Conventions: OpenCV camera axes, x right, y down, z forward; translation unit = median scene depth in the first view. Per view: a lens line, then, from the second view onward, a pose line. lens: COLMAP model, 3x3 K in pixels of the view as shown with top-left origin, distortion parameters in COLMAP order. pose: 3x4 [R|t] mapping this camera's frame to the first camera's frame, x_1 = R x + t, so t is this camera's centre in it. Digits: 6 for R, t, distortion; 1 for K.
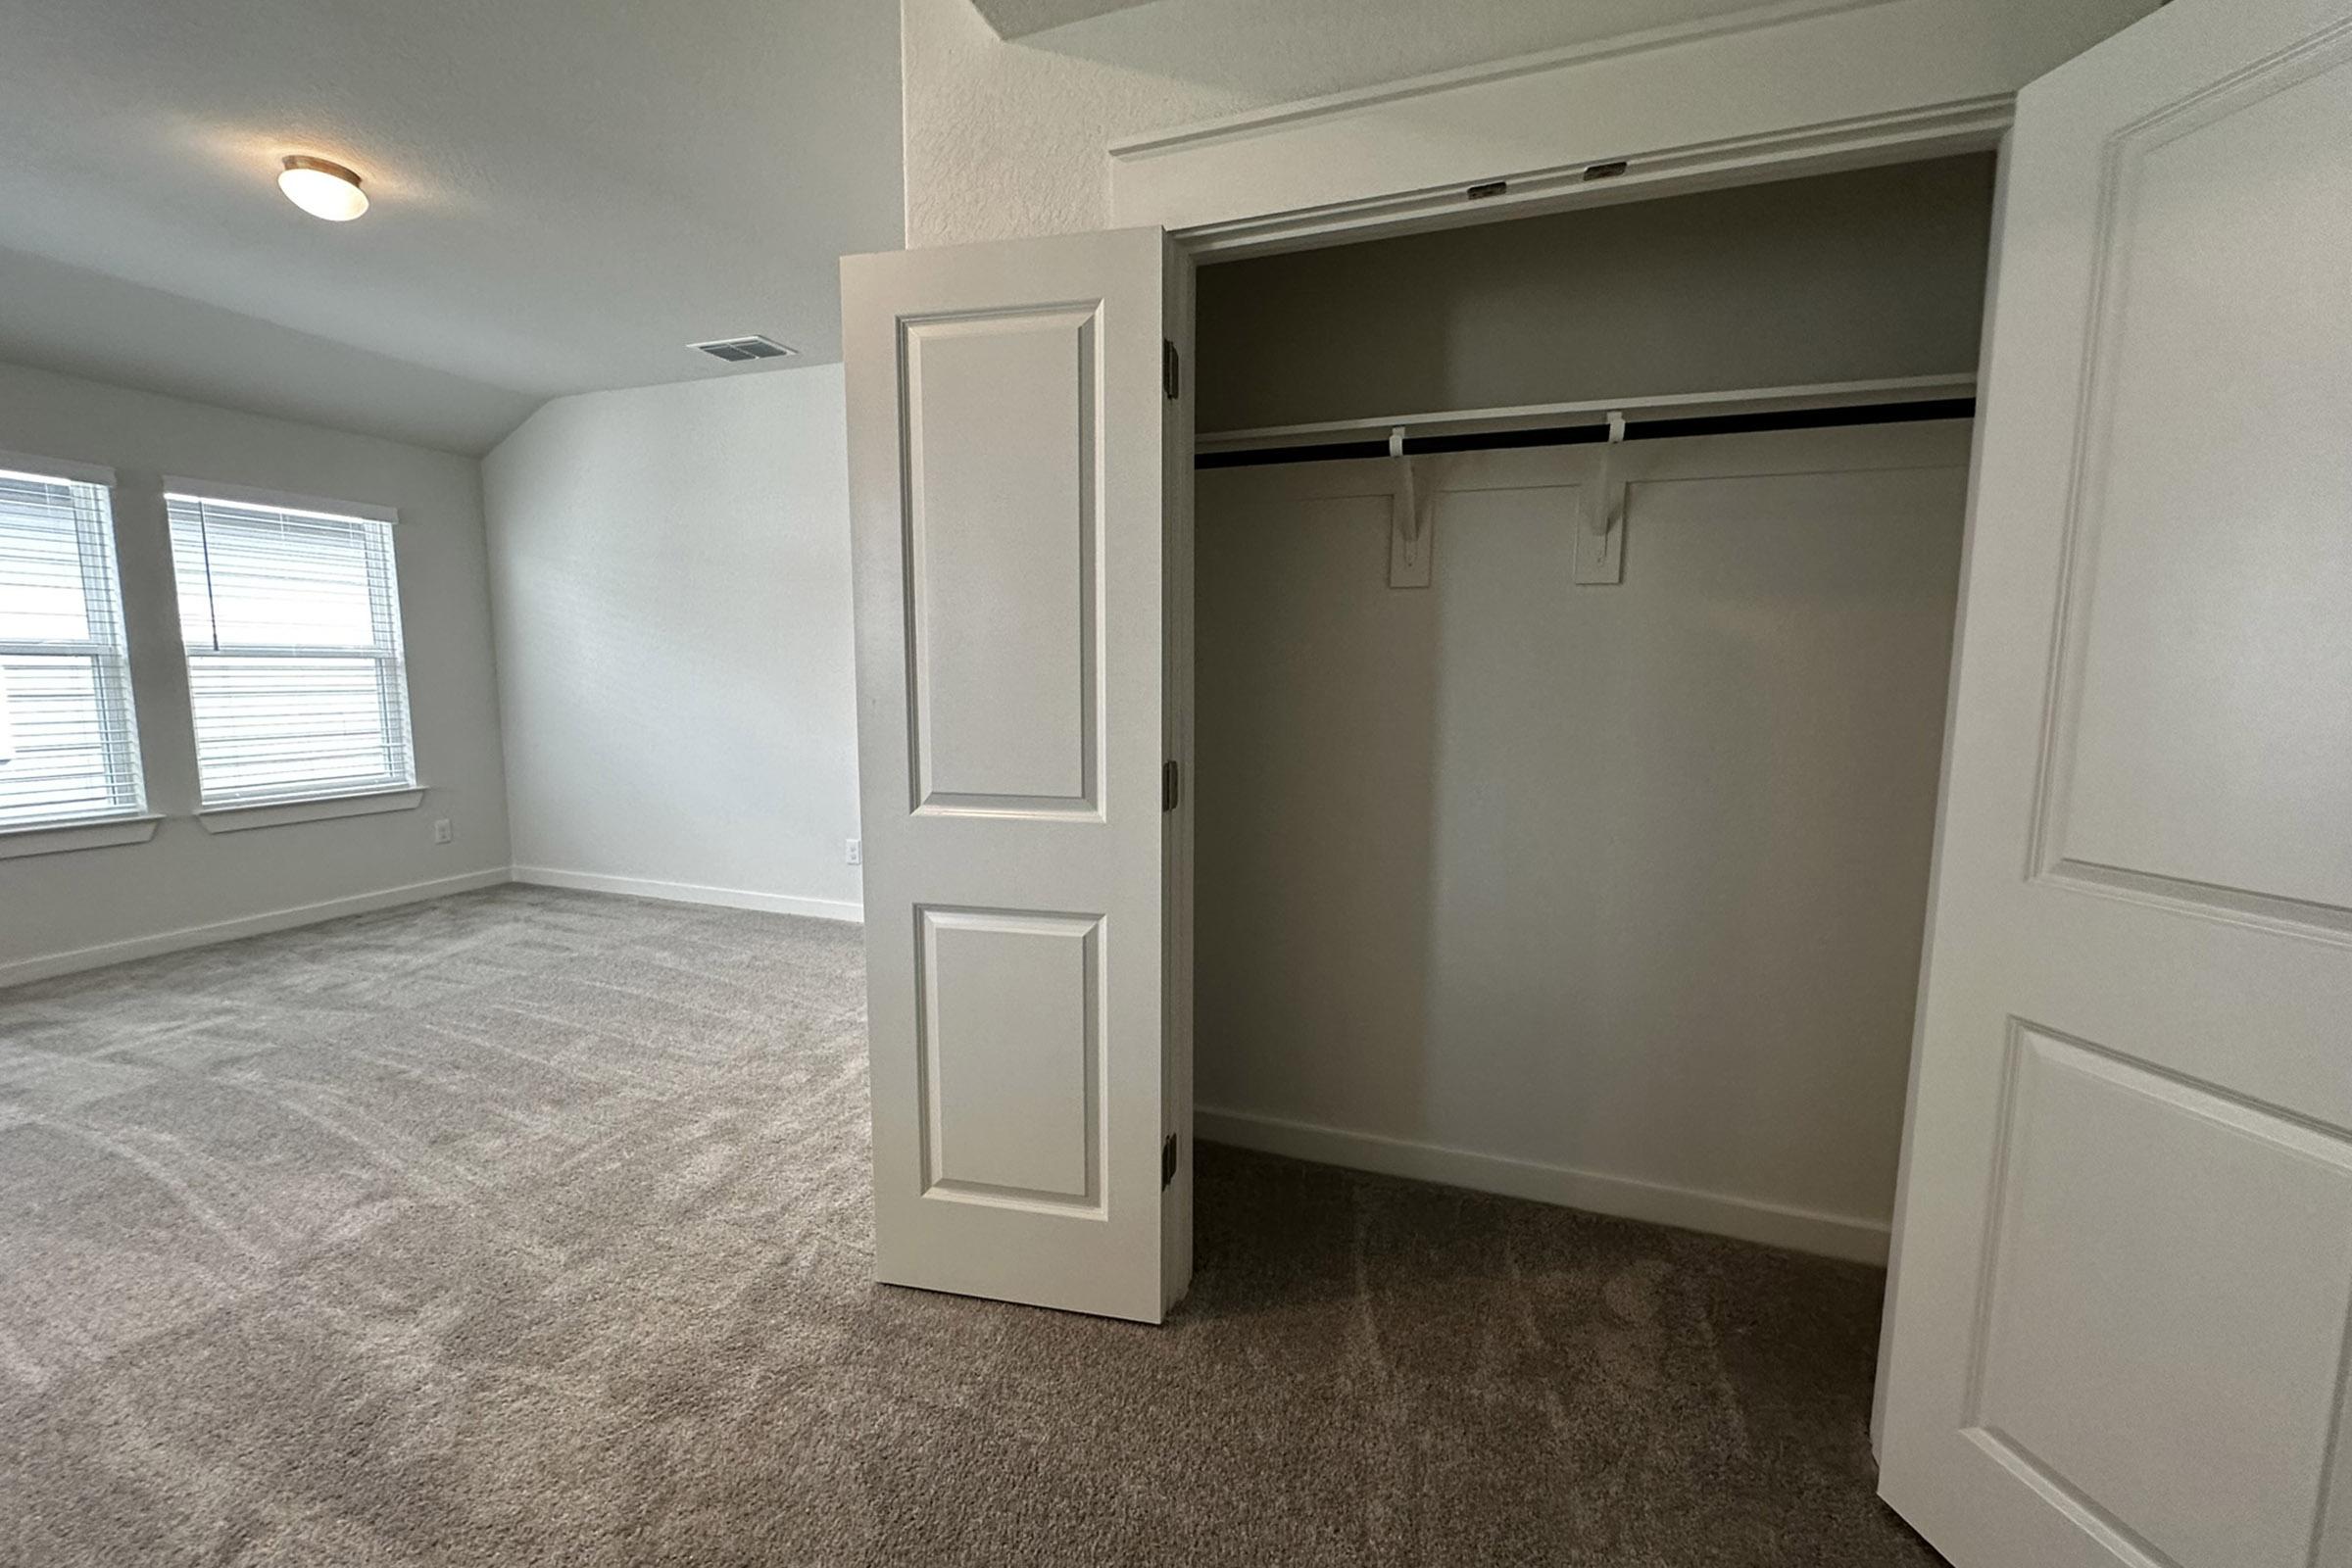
lens RADIAL K [[941.1, 0, 1177.0], [0, 941.1, 782.5], [0, 0, 1]] dist [-0.002024, 0.000126]
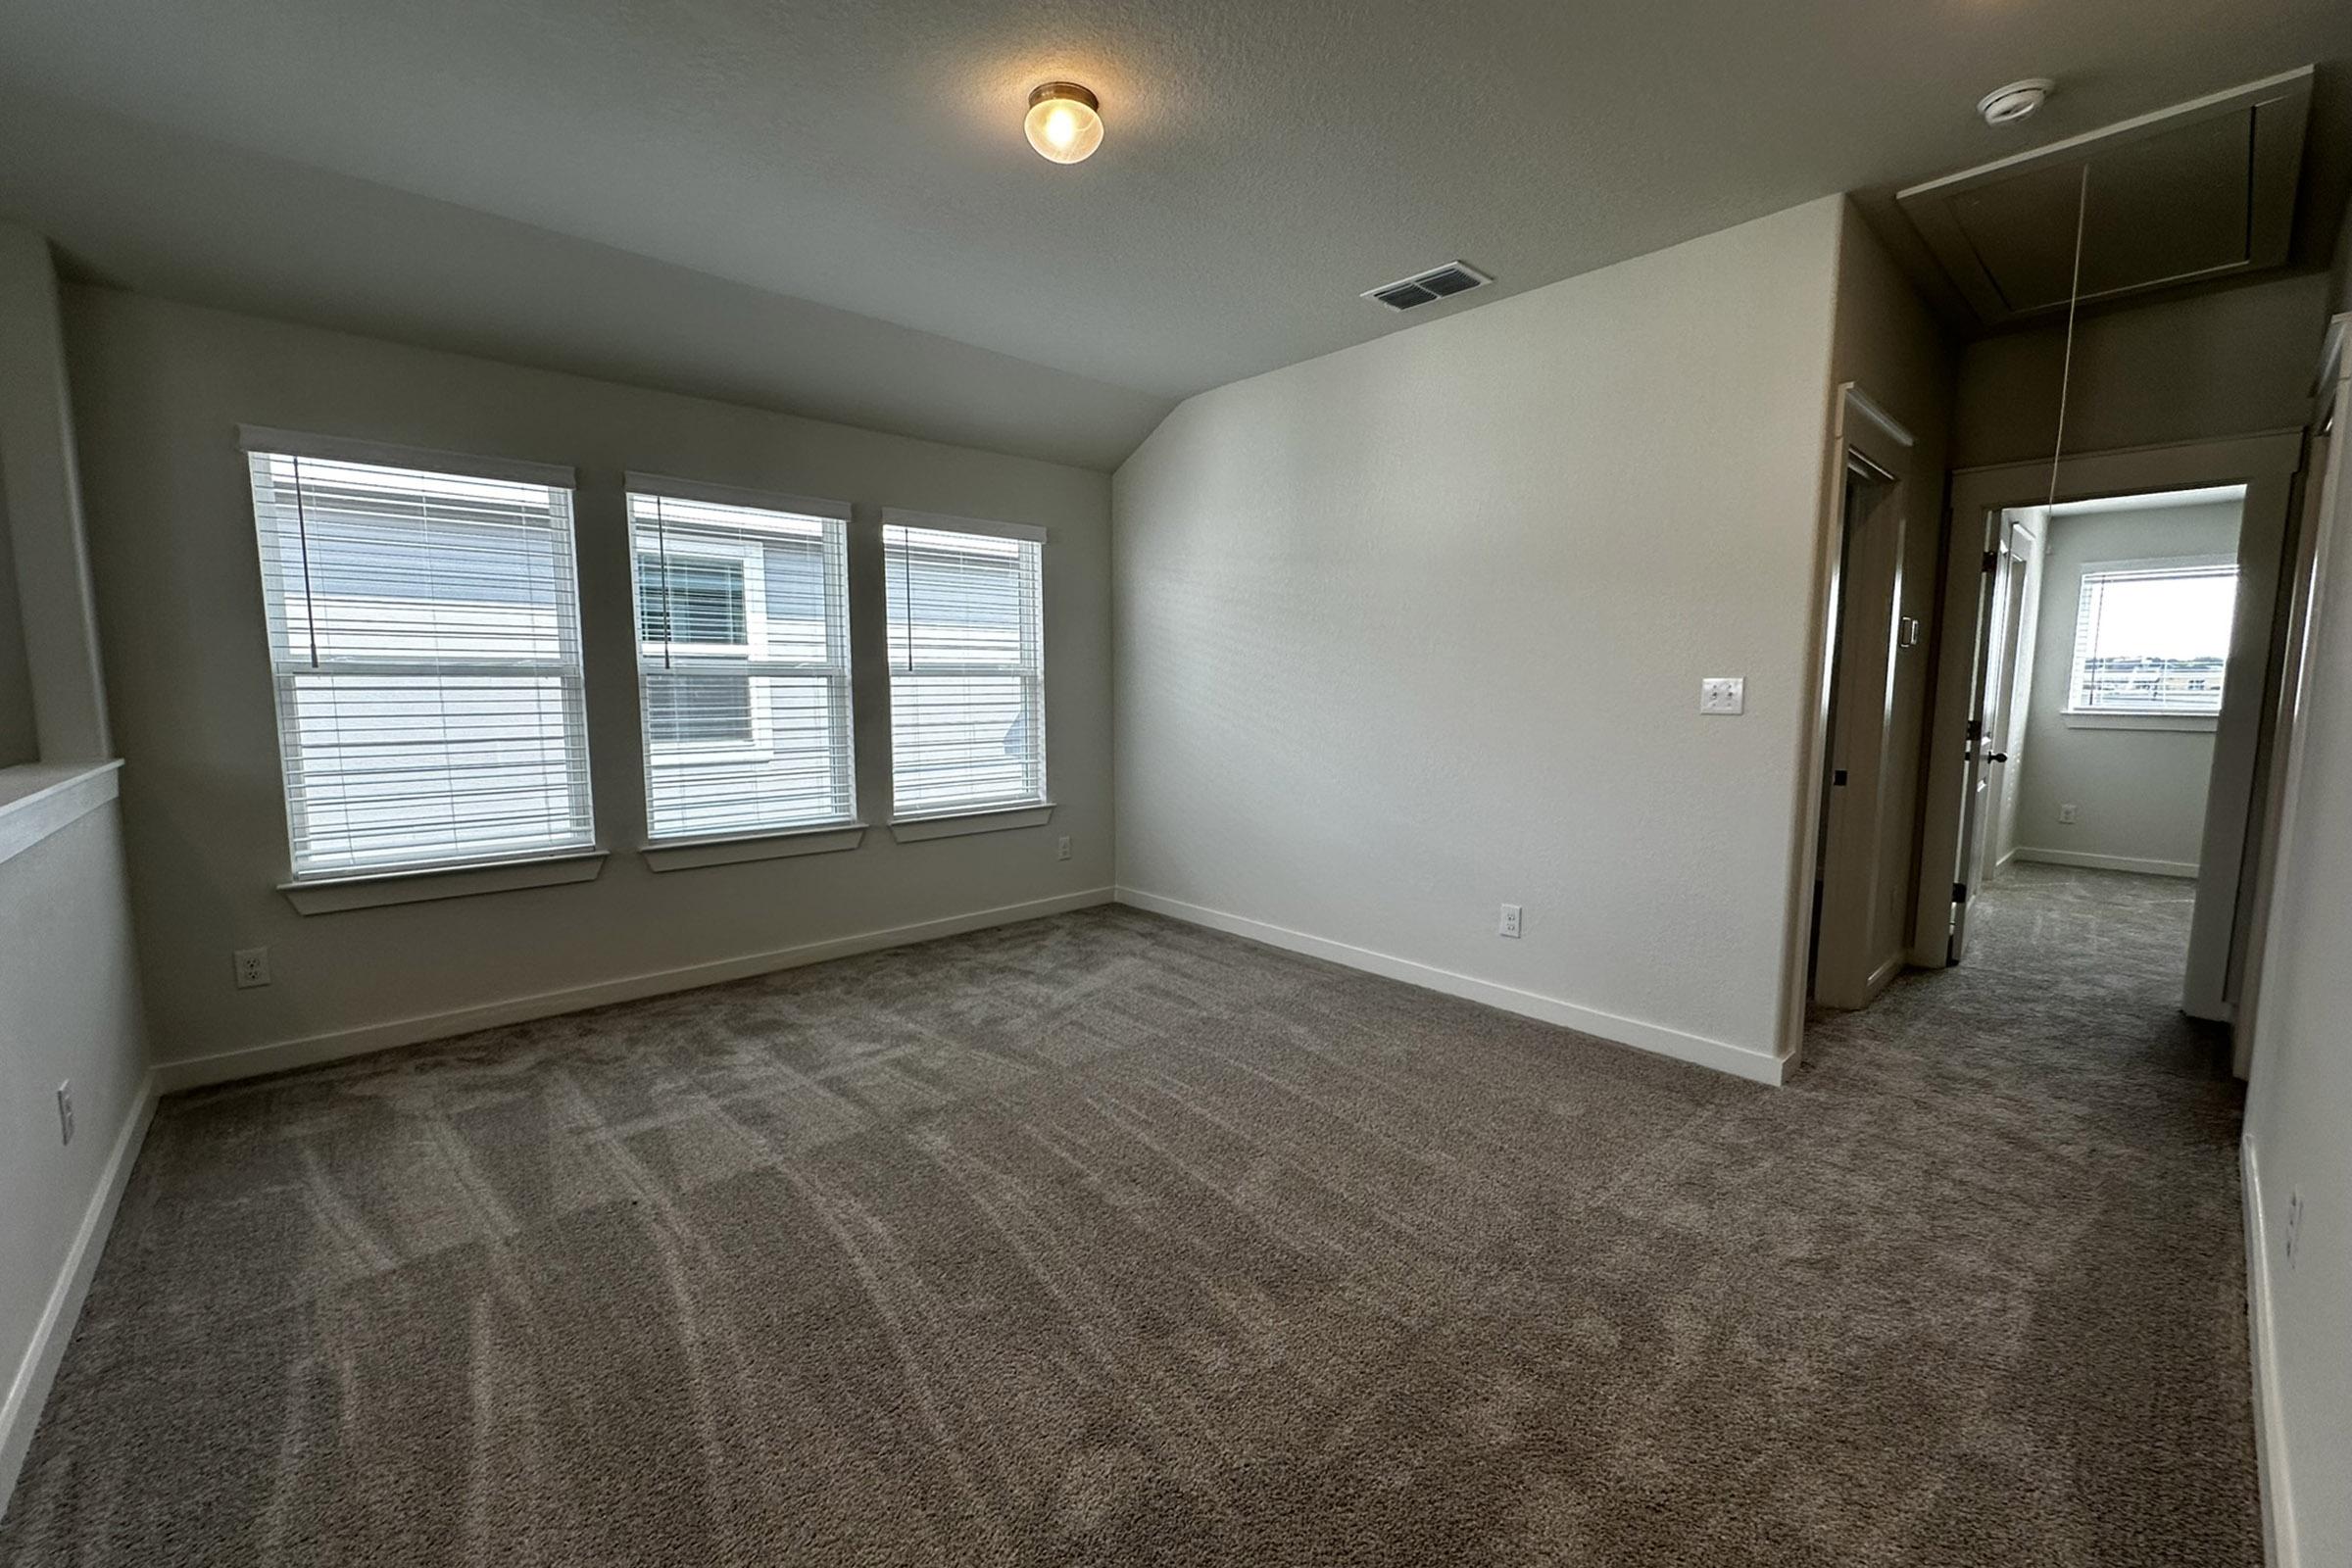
lens RADIAL K [[941.1, 0, 1177.0], [0, 941.1, 782.5], [0, 0, 1]] dist [-0.002024, 0.000126]
pose [[0.885276, 0.044004, -0.462980, -0.281798], [-0.048073, 0.998839, 0.003014, -0.035450], [0.462576, 0.019589, 0.886363, 0.218165]]
